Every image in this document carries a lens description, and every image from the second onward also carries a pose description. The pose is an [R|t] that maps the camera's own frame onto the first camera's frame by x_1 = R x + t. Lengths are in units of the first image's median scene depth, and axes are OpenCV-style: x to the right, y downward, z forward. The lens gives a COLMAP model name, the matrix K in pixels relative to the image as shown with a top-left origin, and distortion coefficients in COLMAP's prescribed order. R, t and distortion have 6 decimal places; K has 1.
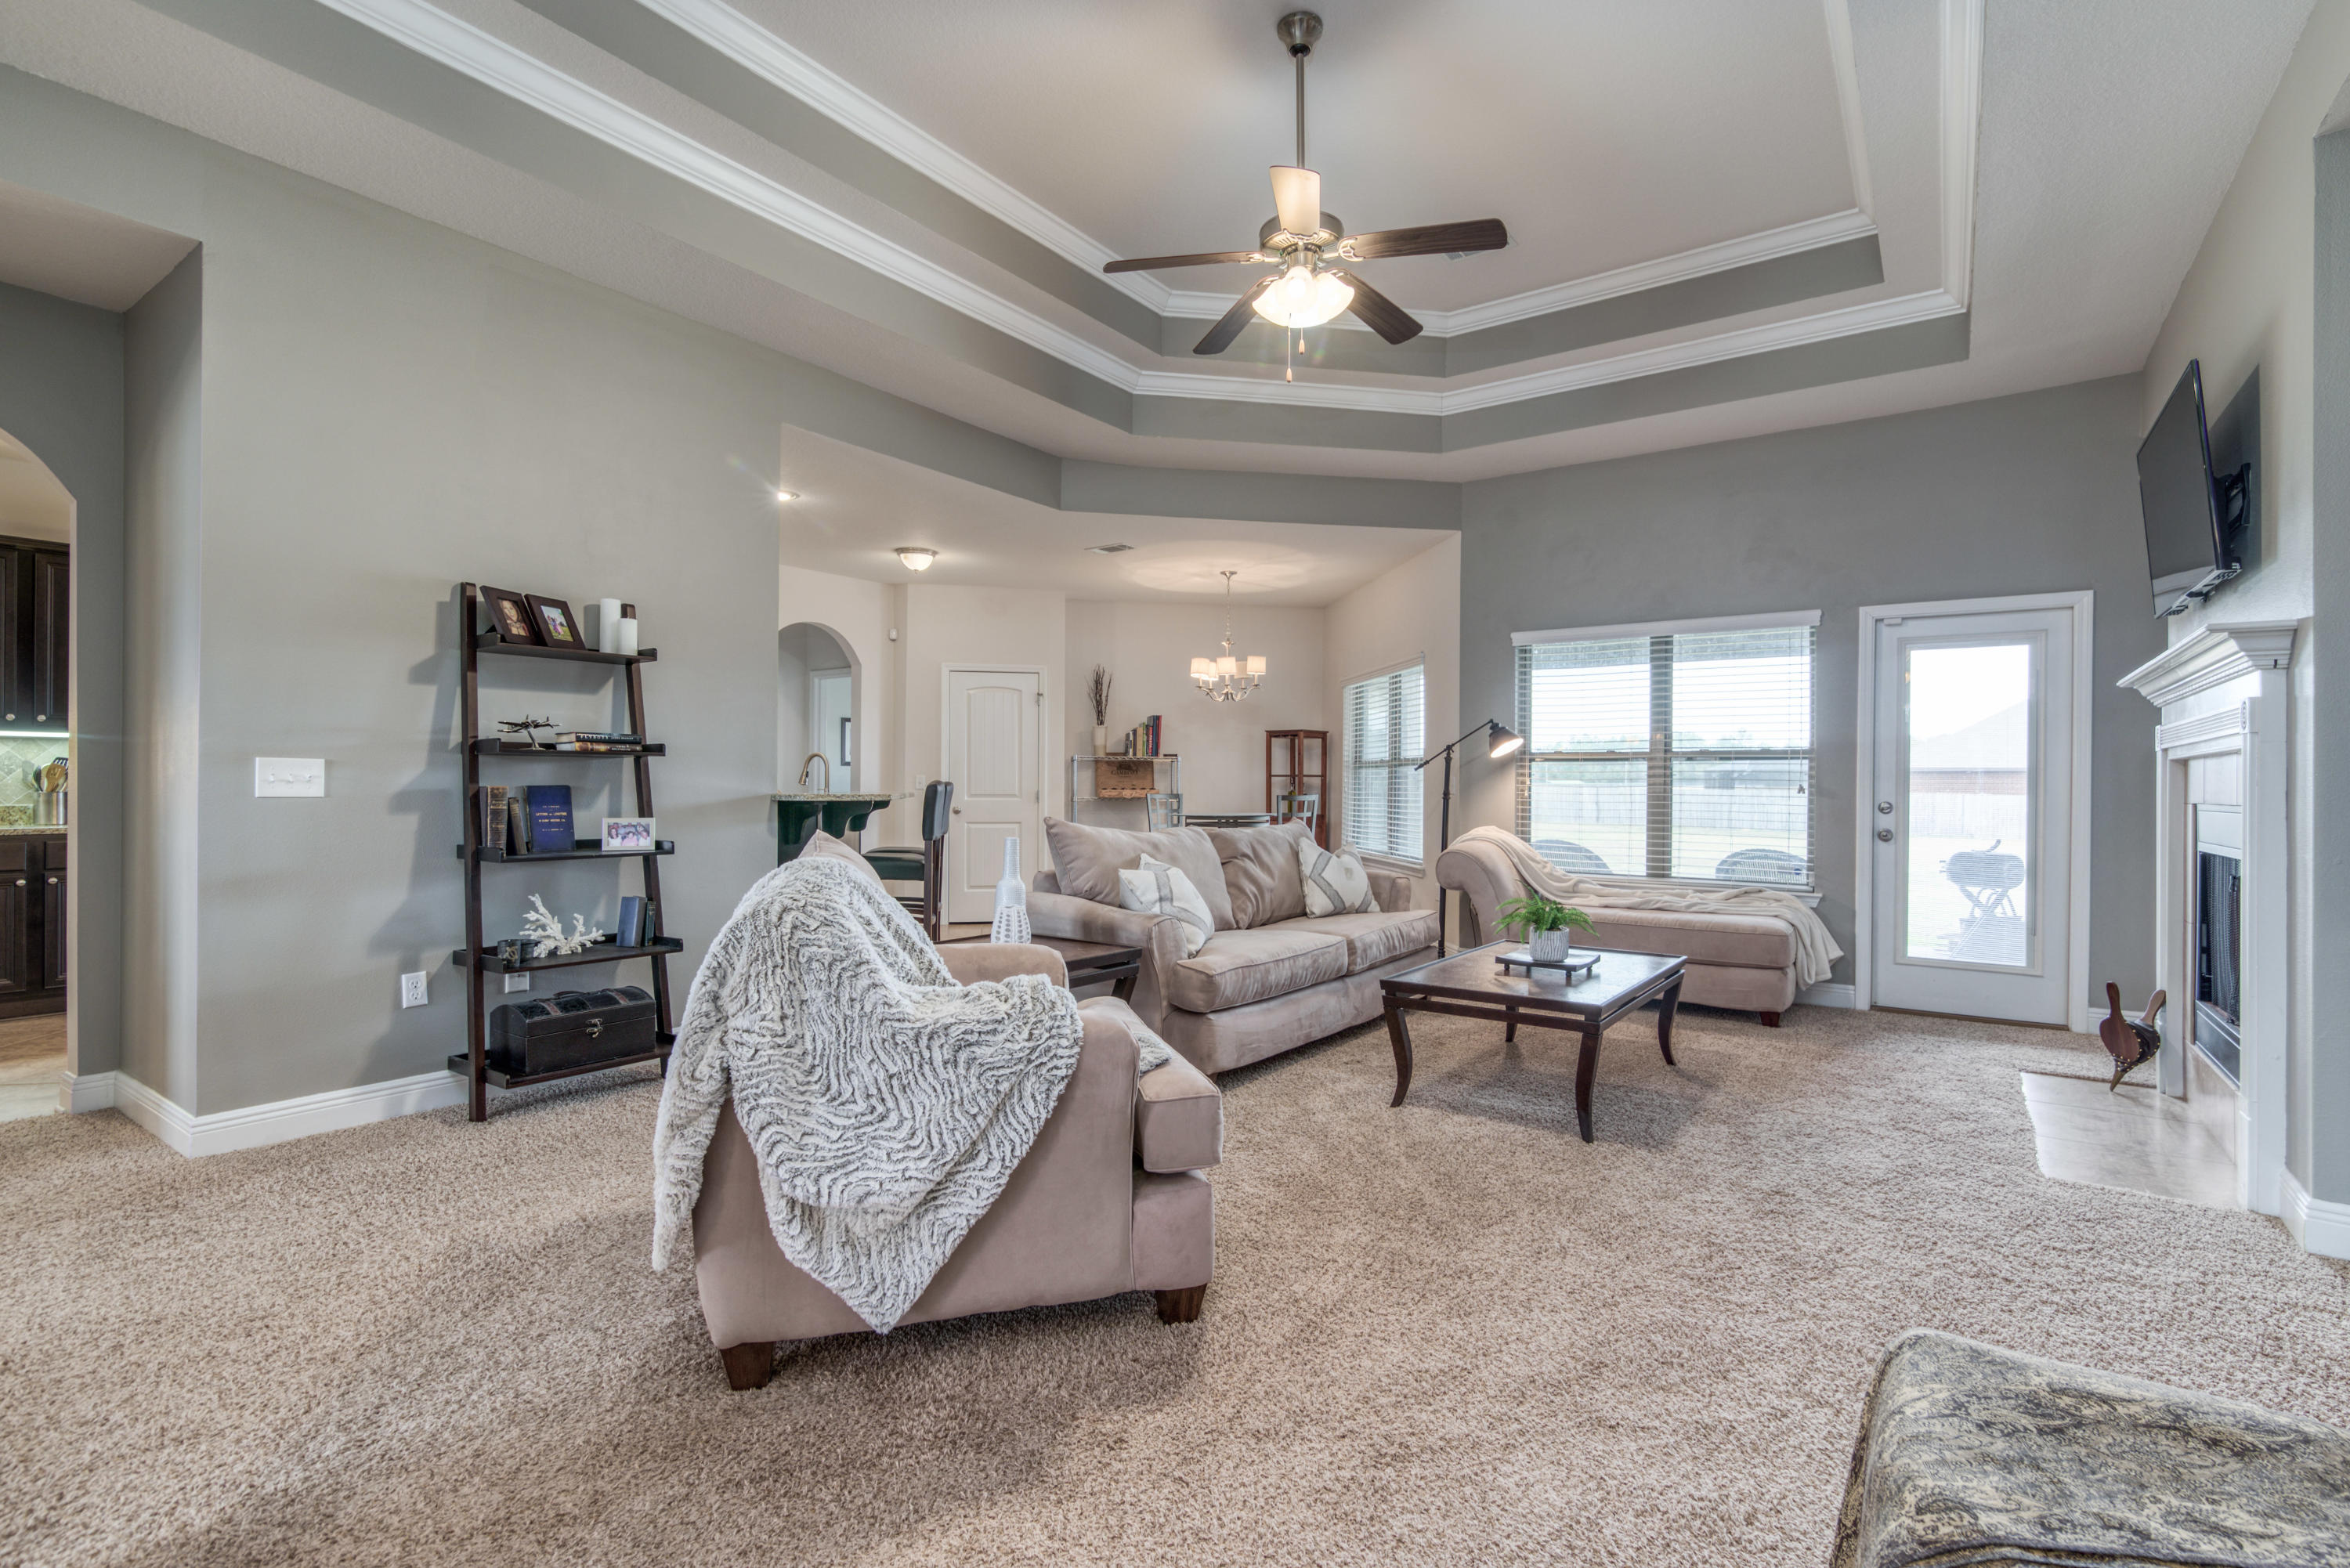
lens RADIAL K [[1079.5, 0, 1216.2], [0, 1079.5, 769.1], [0, 0, 1]] dist [-0.003109, -0.000197]
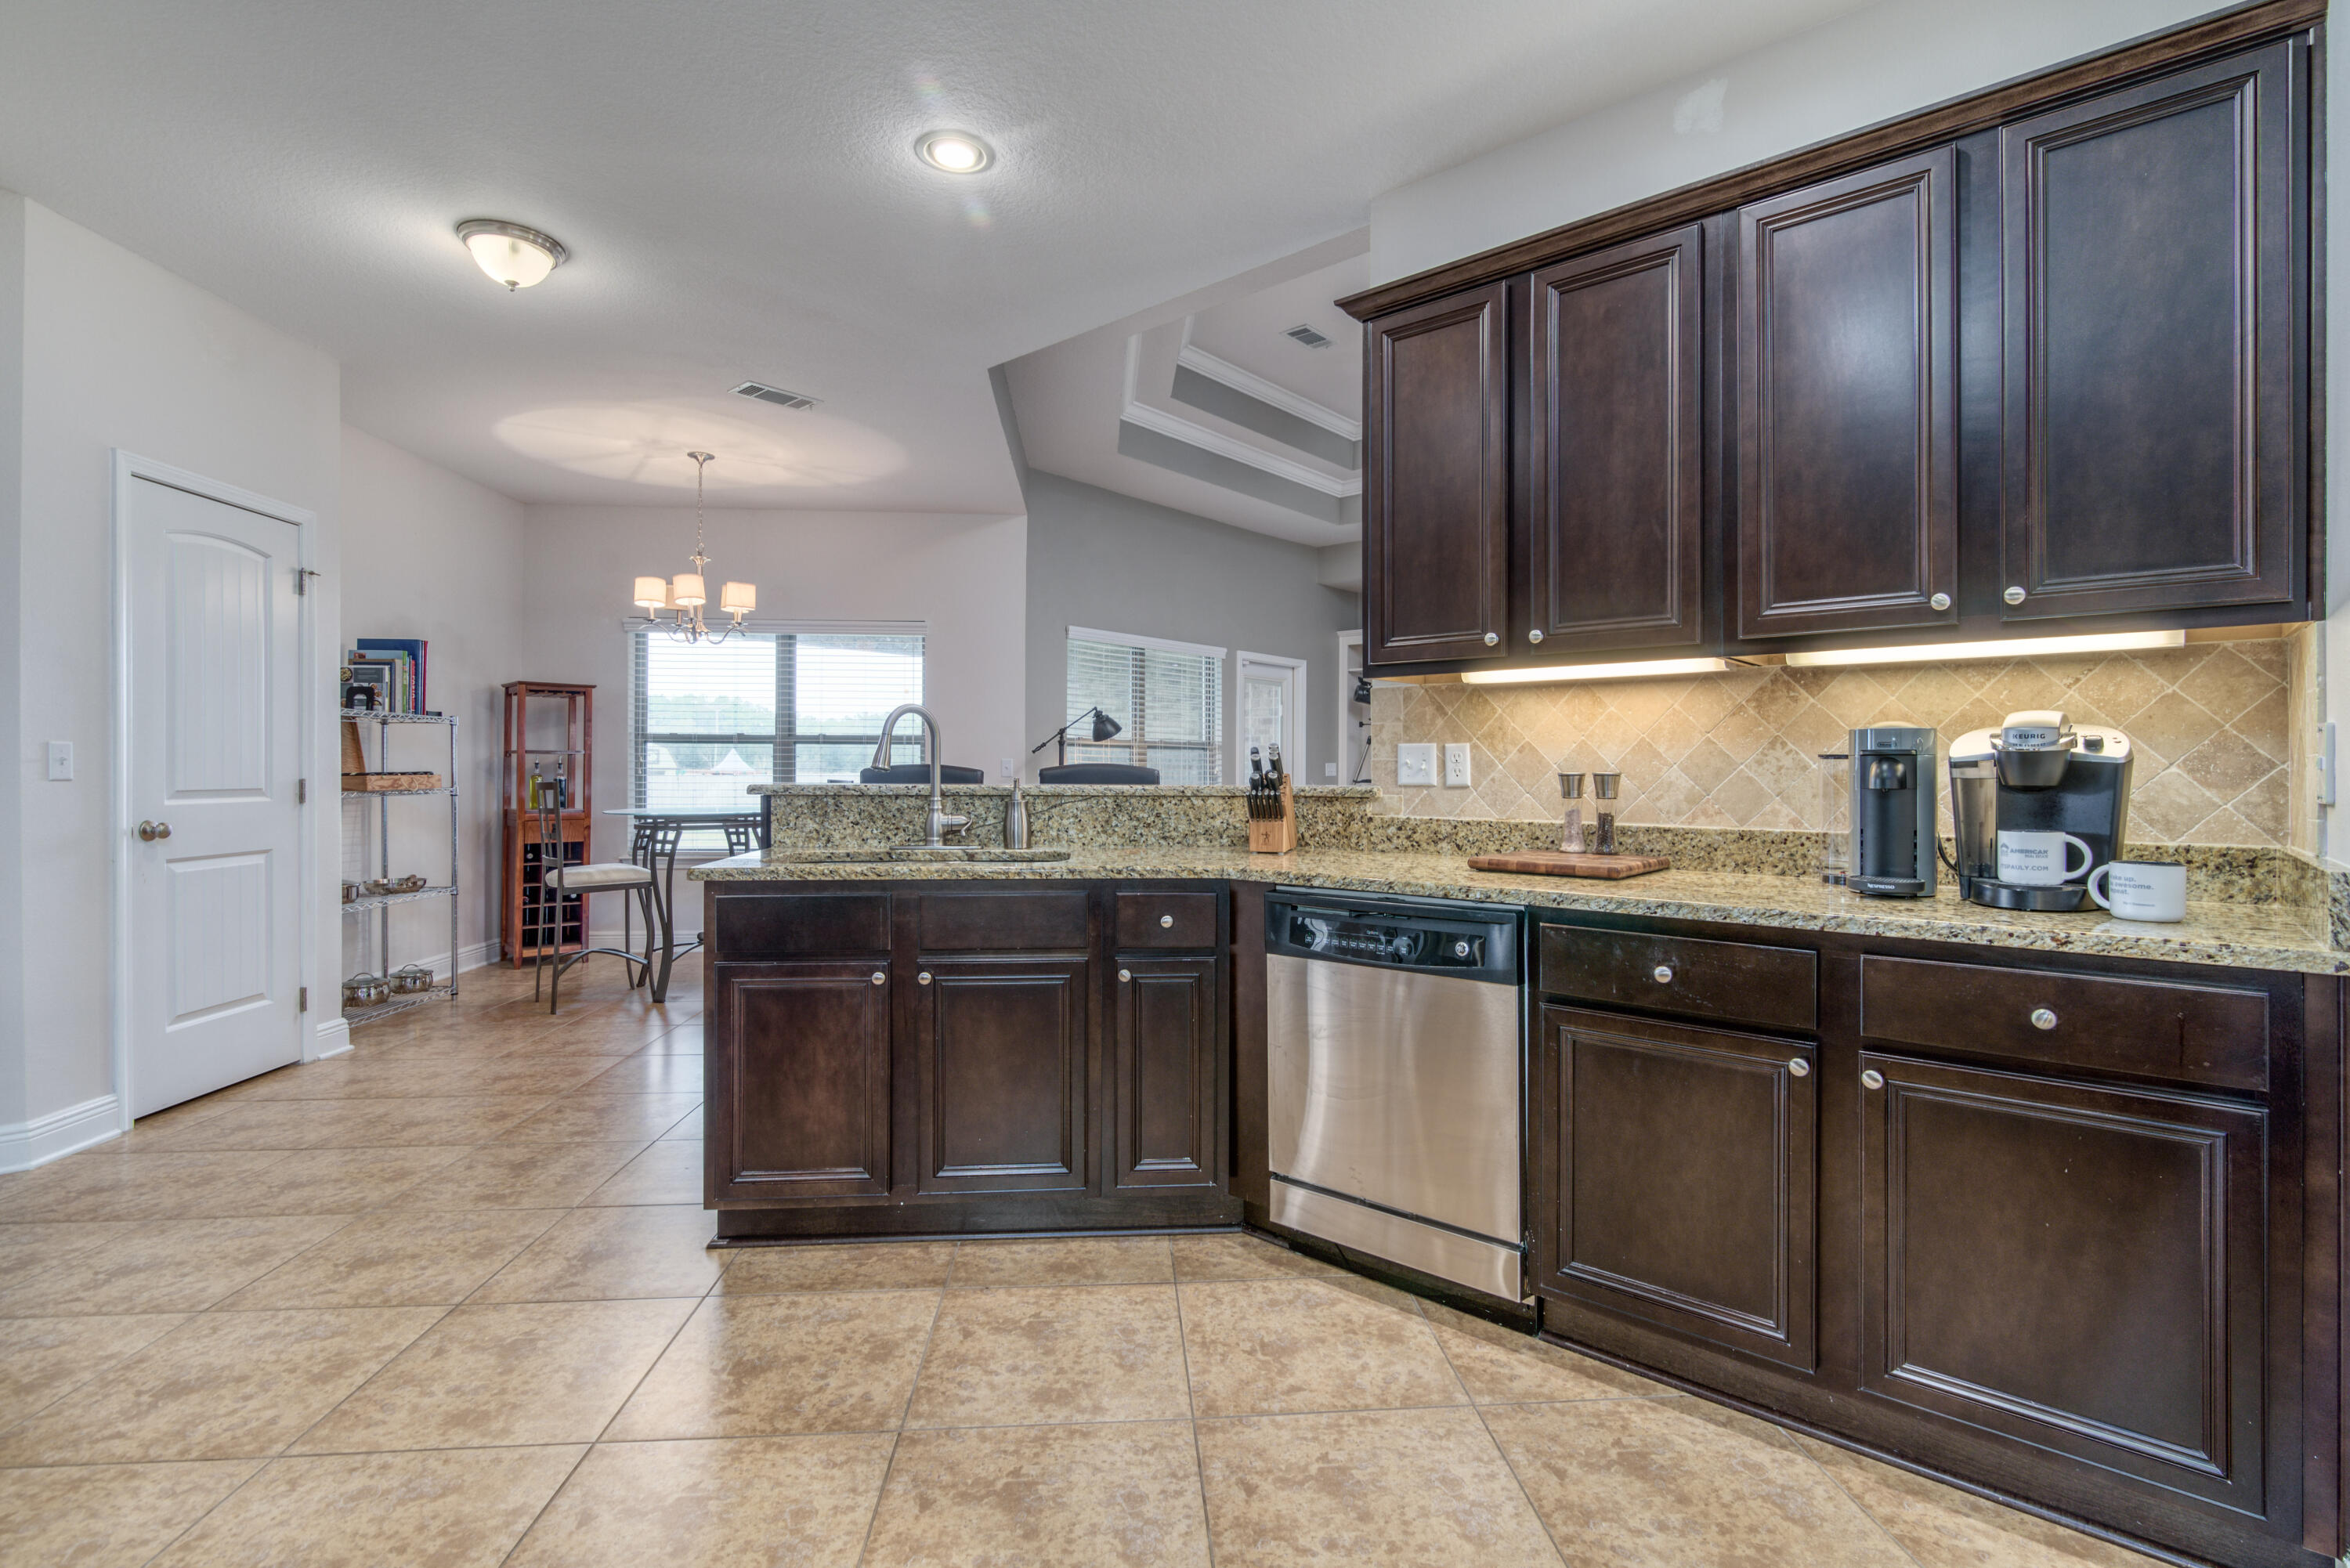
lens RADIAL K [[1079.5, 0, 1196.9], [0, 1079.5, 771.5], [0, 0, 1]] dist [-0.003109, -0.000197]
pose [[0.101662, -0.005347, 0.994805, -0.835381], [-0.018264, 0.999807, 0.007240, 0.008828], [-0.994651, -0.018906, 0.101545, 0.810731]]
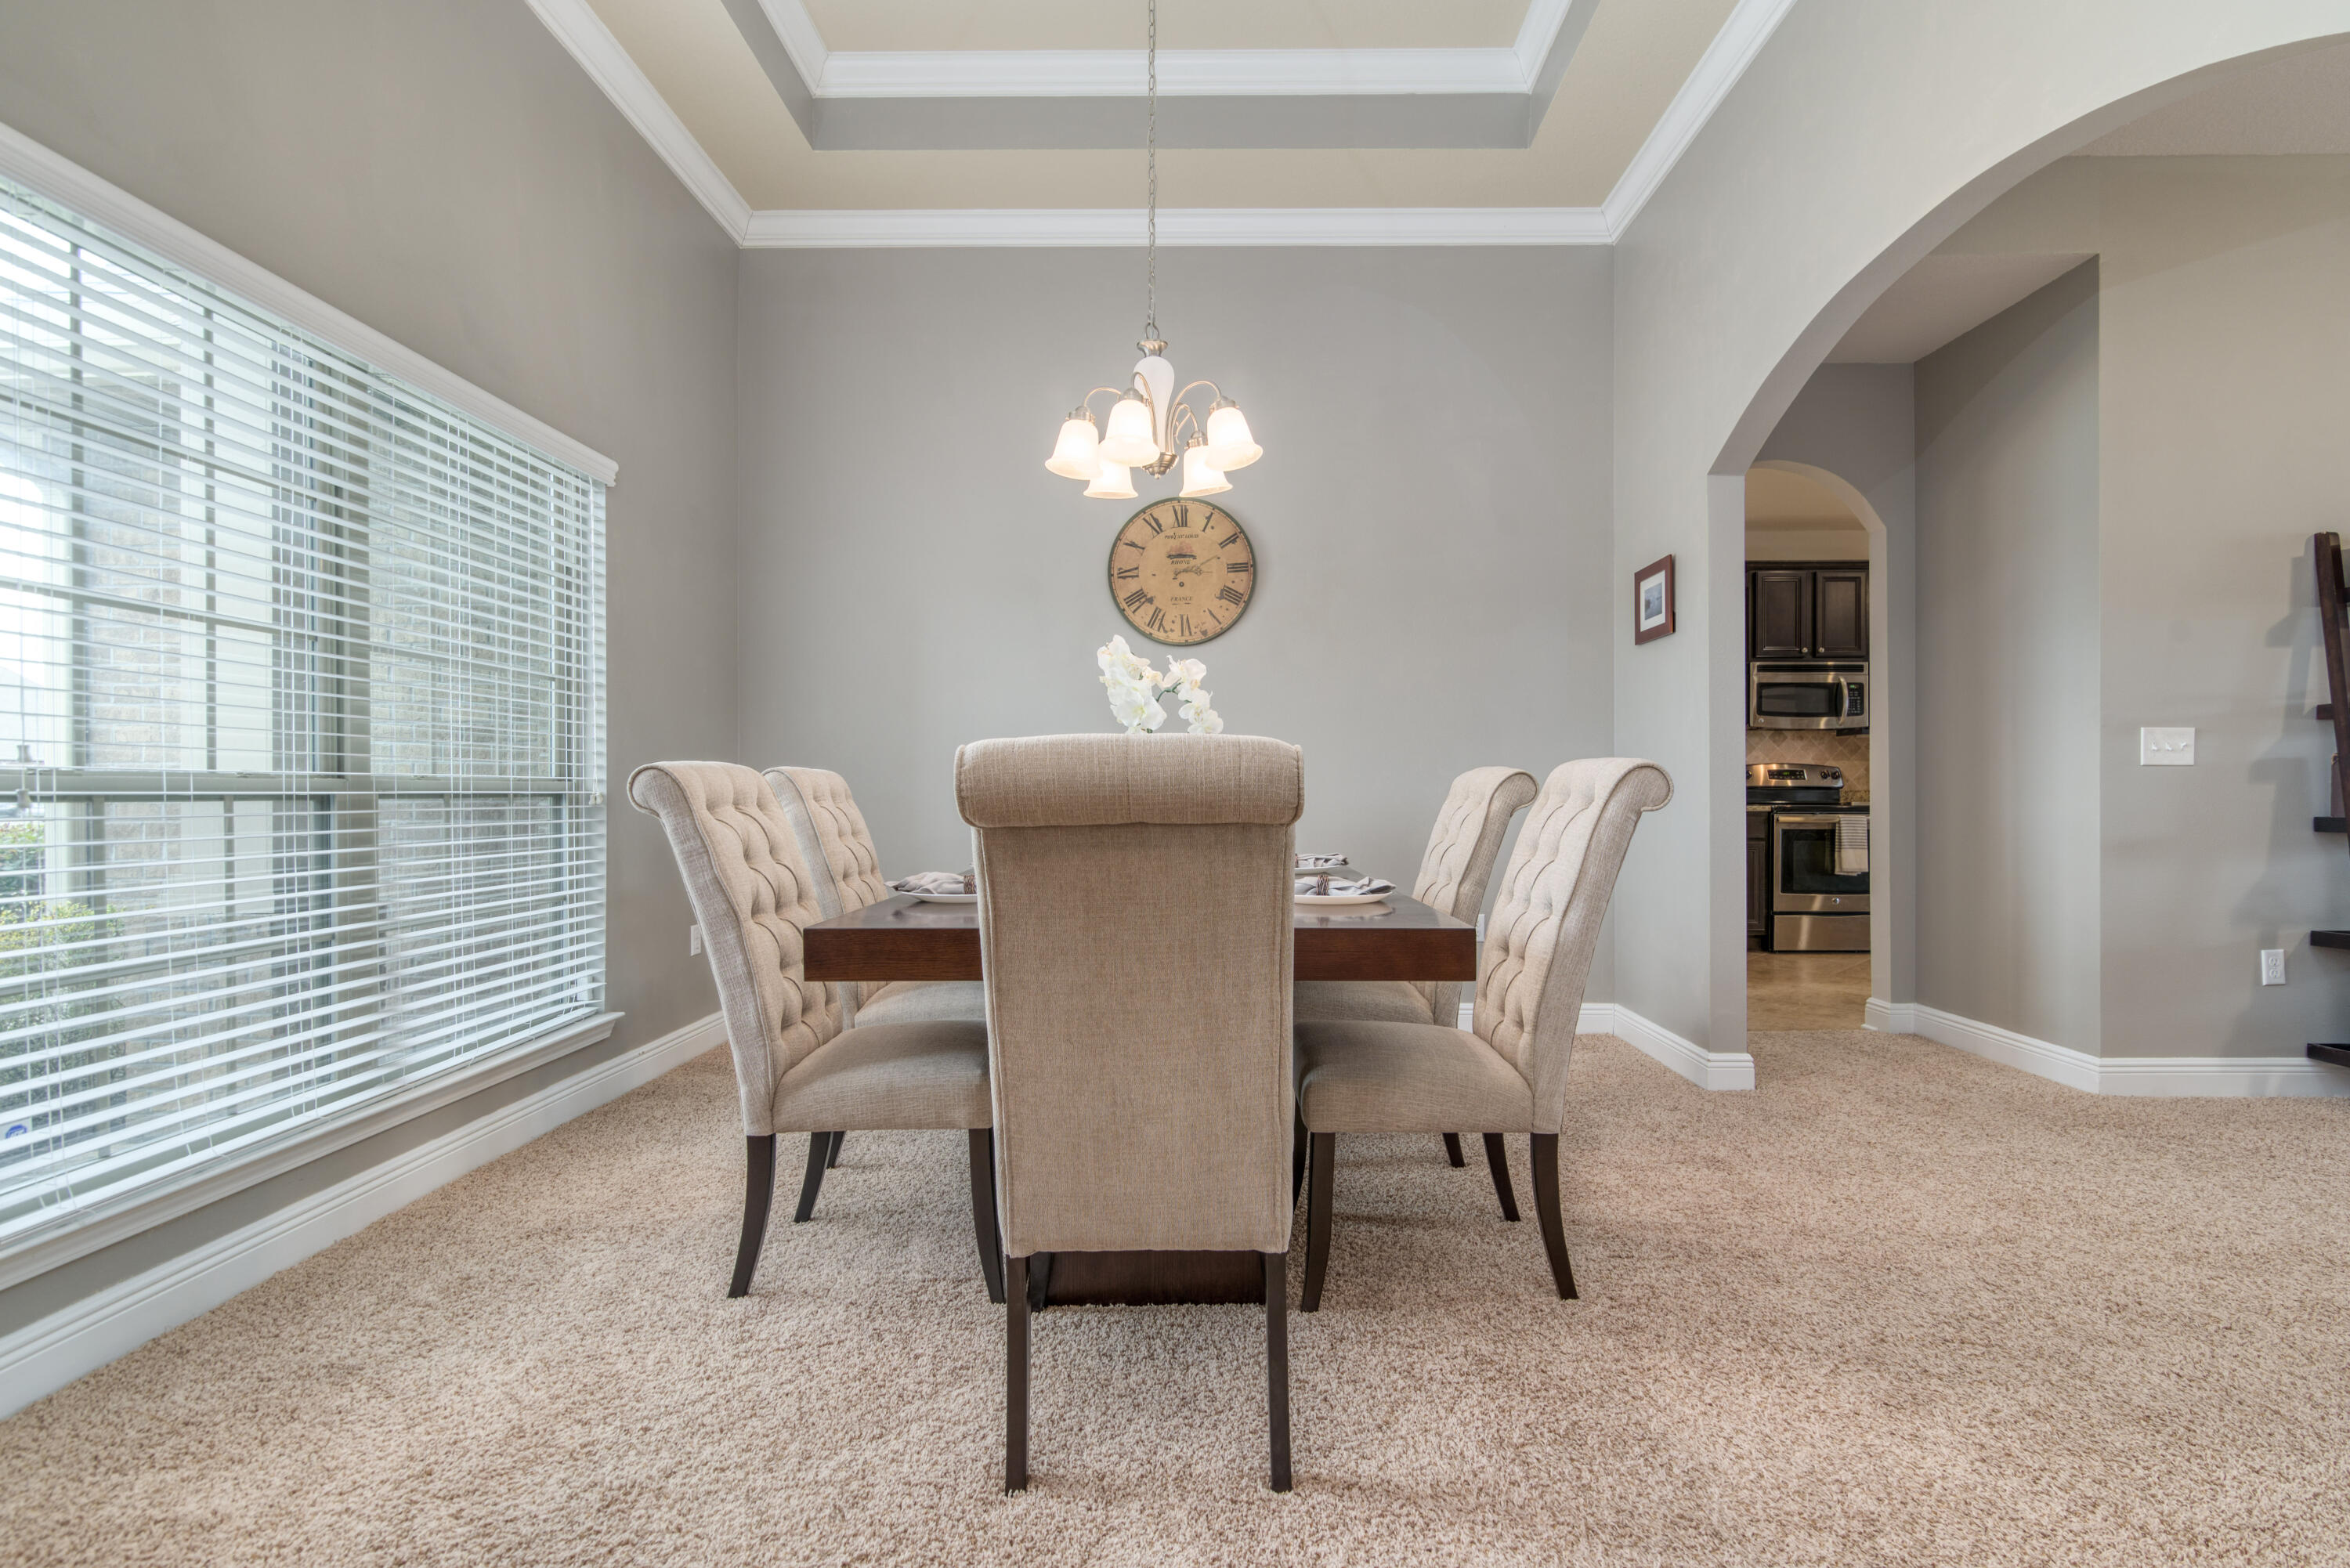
lens RADIAL K [[1079.5, 0, 1190.6], [0, 1079.5, 798.7], [0, 0, 1]] dist [-0.003109, -0.000197]
pose [[0.549443, 0.000309, -0.835531, -0.285867], [0.015713, 0.999819, 0.010703, 0.017970], [0.835383, -0.019009, 0.549339, -0.195845]]
